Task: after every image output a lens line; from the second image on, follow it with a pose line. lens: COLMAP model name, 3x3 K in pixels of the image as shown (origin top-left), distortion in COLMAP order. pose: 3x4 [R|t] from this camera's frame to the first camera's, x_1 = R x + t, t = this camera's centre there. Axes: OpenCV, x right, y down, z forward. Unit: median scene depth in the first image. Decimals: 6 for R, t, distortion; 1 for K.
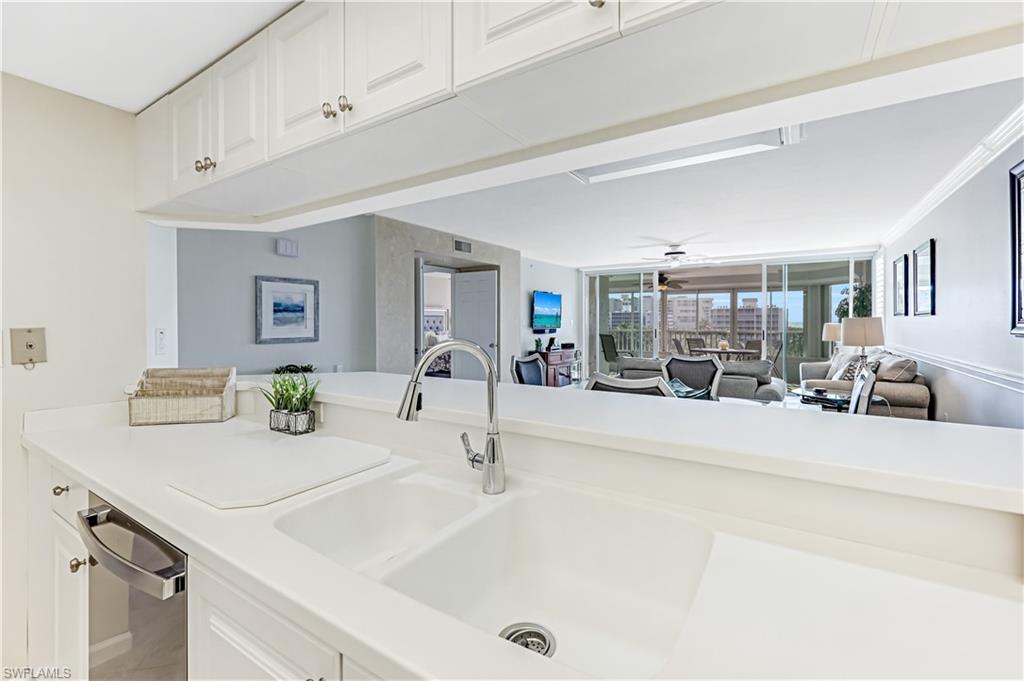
lens RADIAL K [[441.1, 0, 518.0], [0, 441.1, 325.5], [0, 0, 1]] dist [-0.001654, -0.000052]
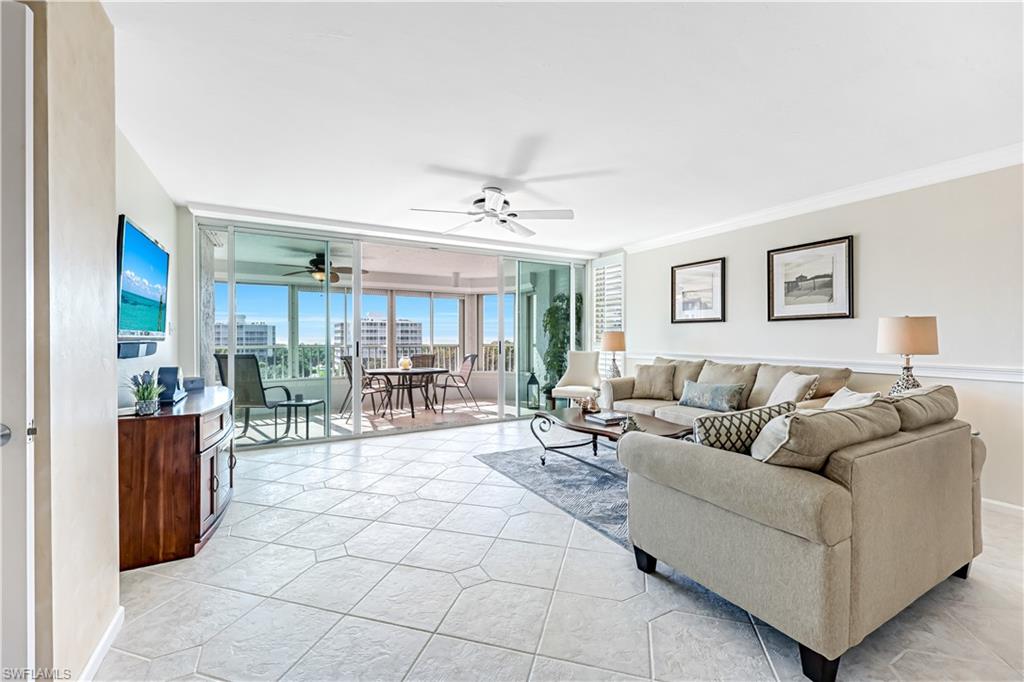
lens RADIAL K [[421.6, 0, 501.3], [0, 421.6, 344.2], [0, 0, 1]] dist [-0.001336, -0.000071]
pose [[0.490070, -0.011210, 0.871611, -0.097858], [0.007298, 0.999935, 0.008758, 0.009574], [-0.871652, 0.002069, 0.490120, 0.697368]]
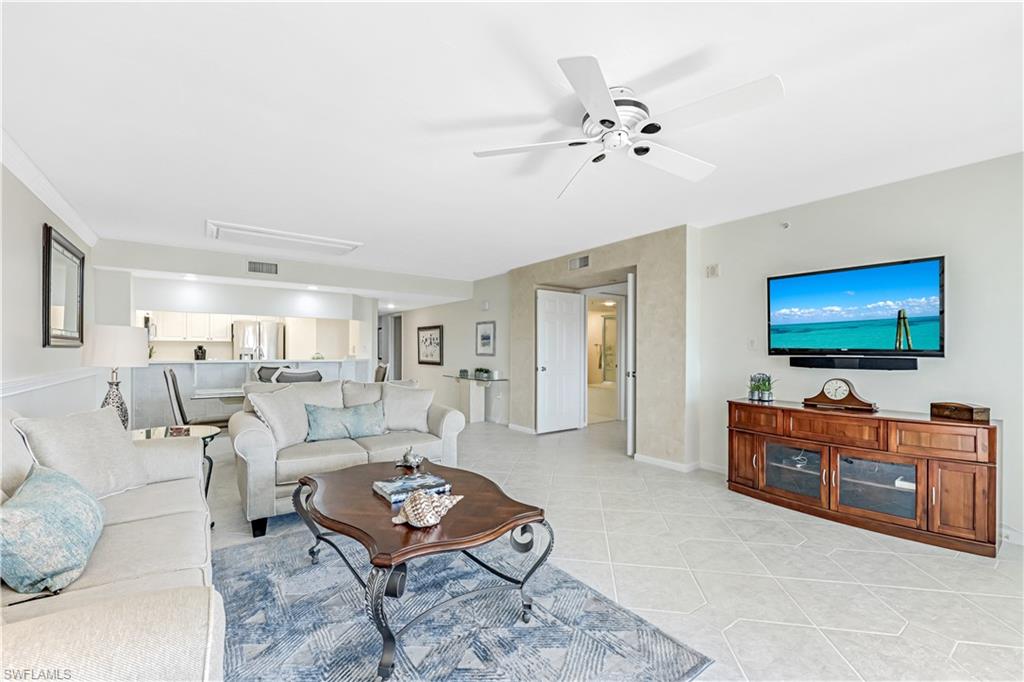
lens RADIAL K [[421.6, 0, 501.3], [0, 421.6, 344.2], [0, 0, 1]] dist [-0.001336, -0.000071]
pose [[-0.379557, -0.018102, -0.924991, 0.640704], [-0.014854, 0.999799, -0.013471, 0.007143], [0.925049, 0.008627, -0.379749, 0.996394]]
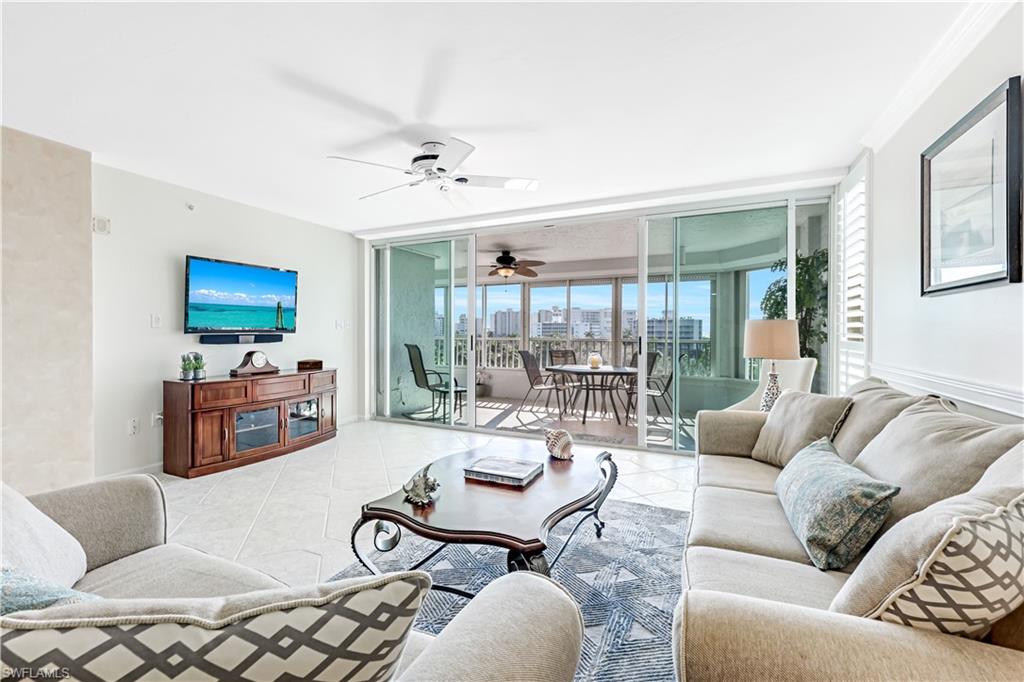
lens RADIAL K [[425.9, 0, 507.7], [0, 425.9, 332.7], [0, 0, 1]] dist [-0.000964, -0.000015]
pose [[0.992657, 0.004054, 0.120896, 0.362059], [-0.003345, 0.999976, -0.006063, 0.009706], [-0.120918, 0.005614, 0.992647, 0.542085]]
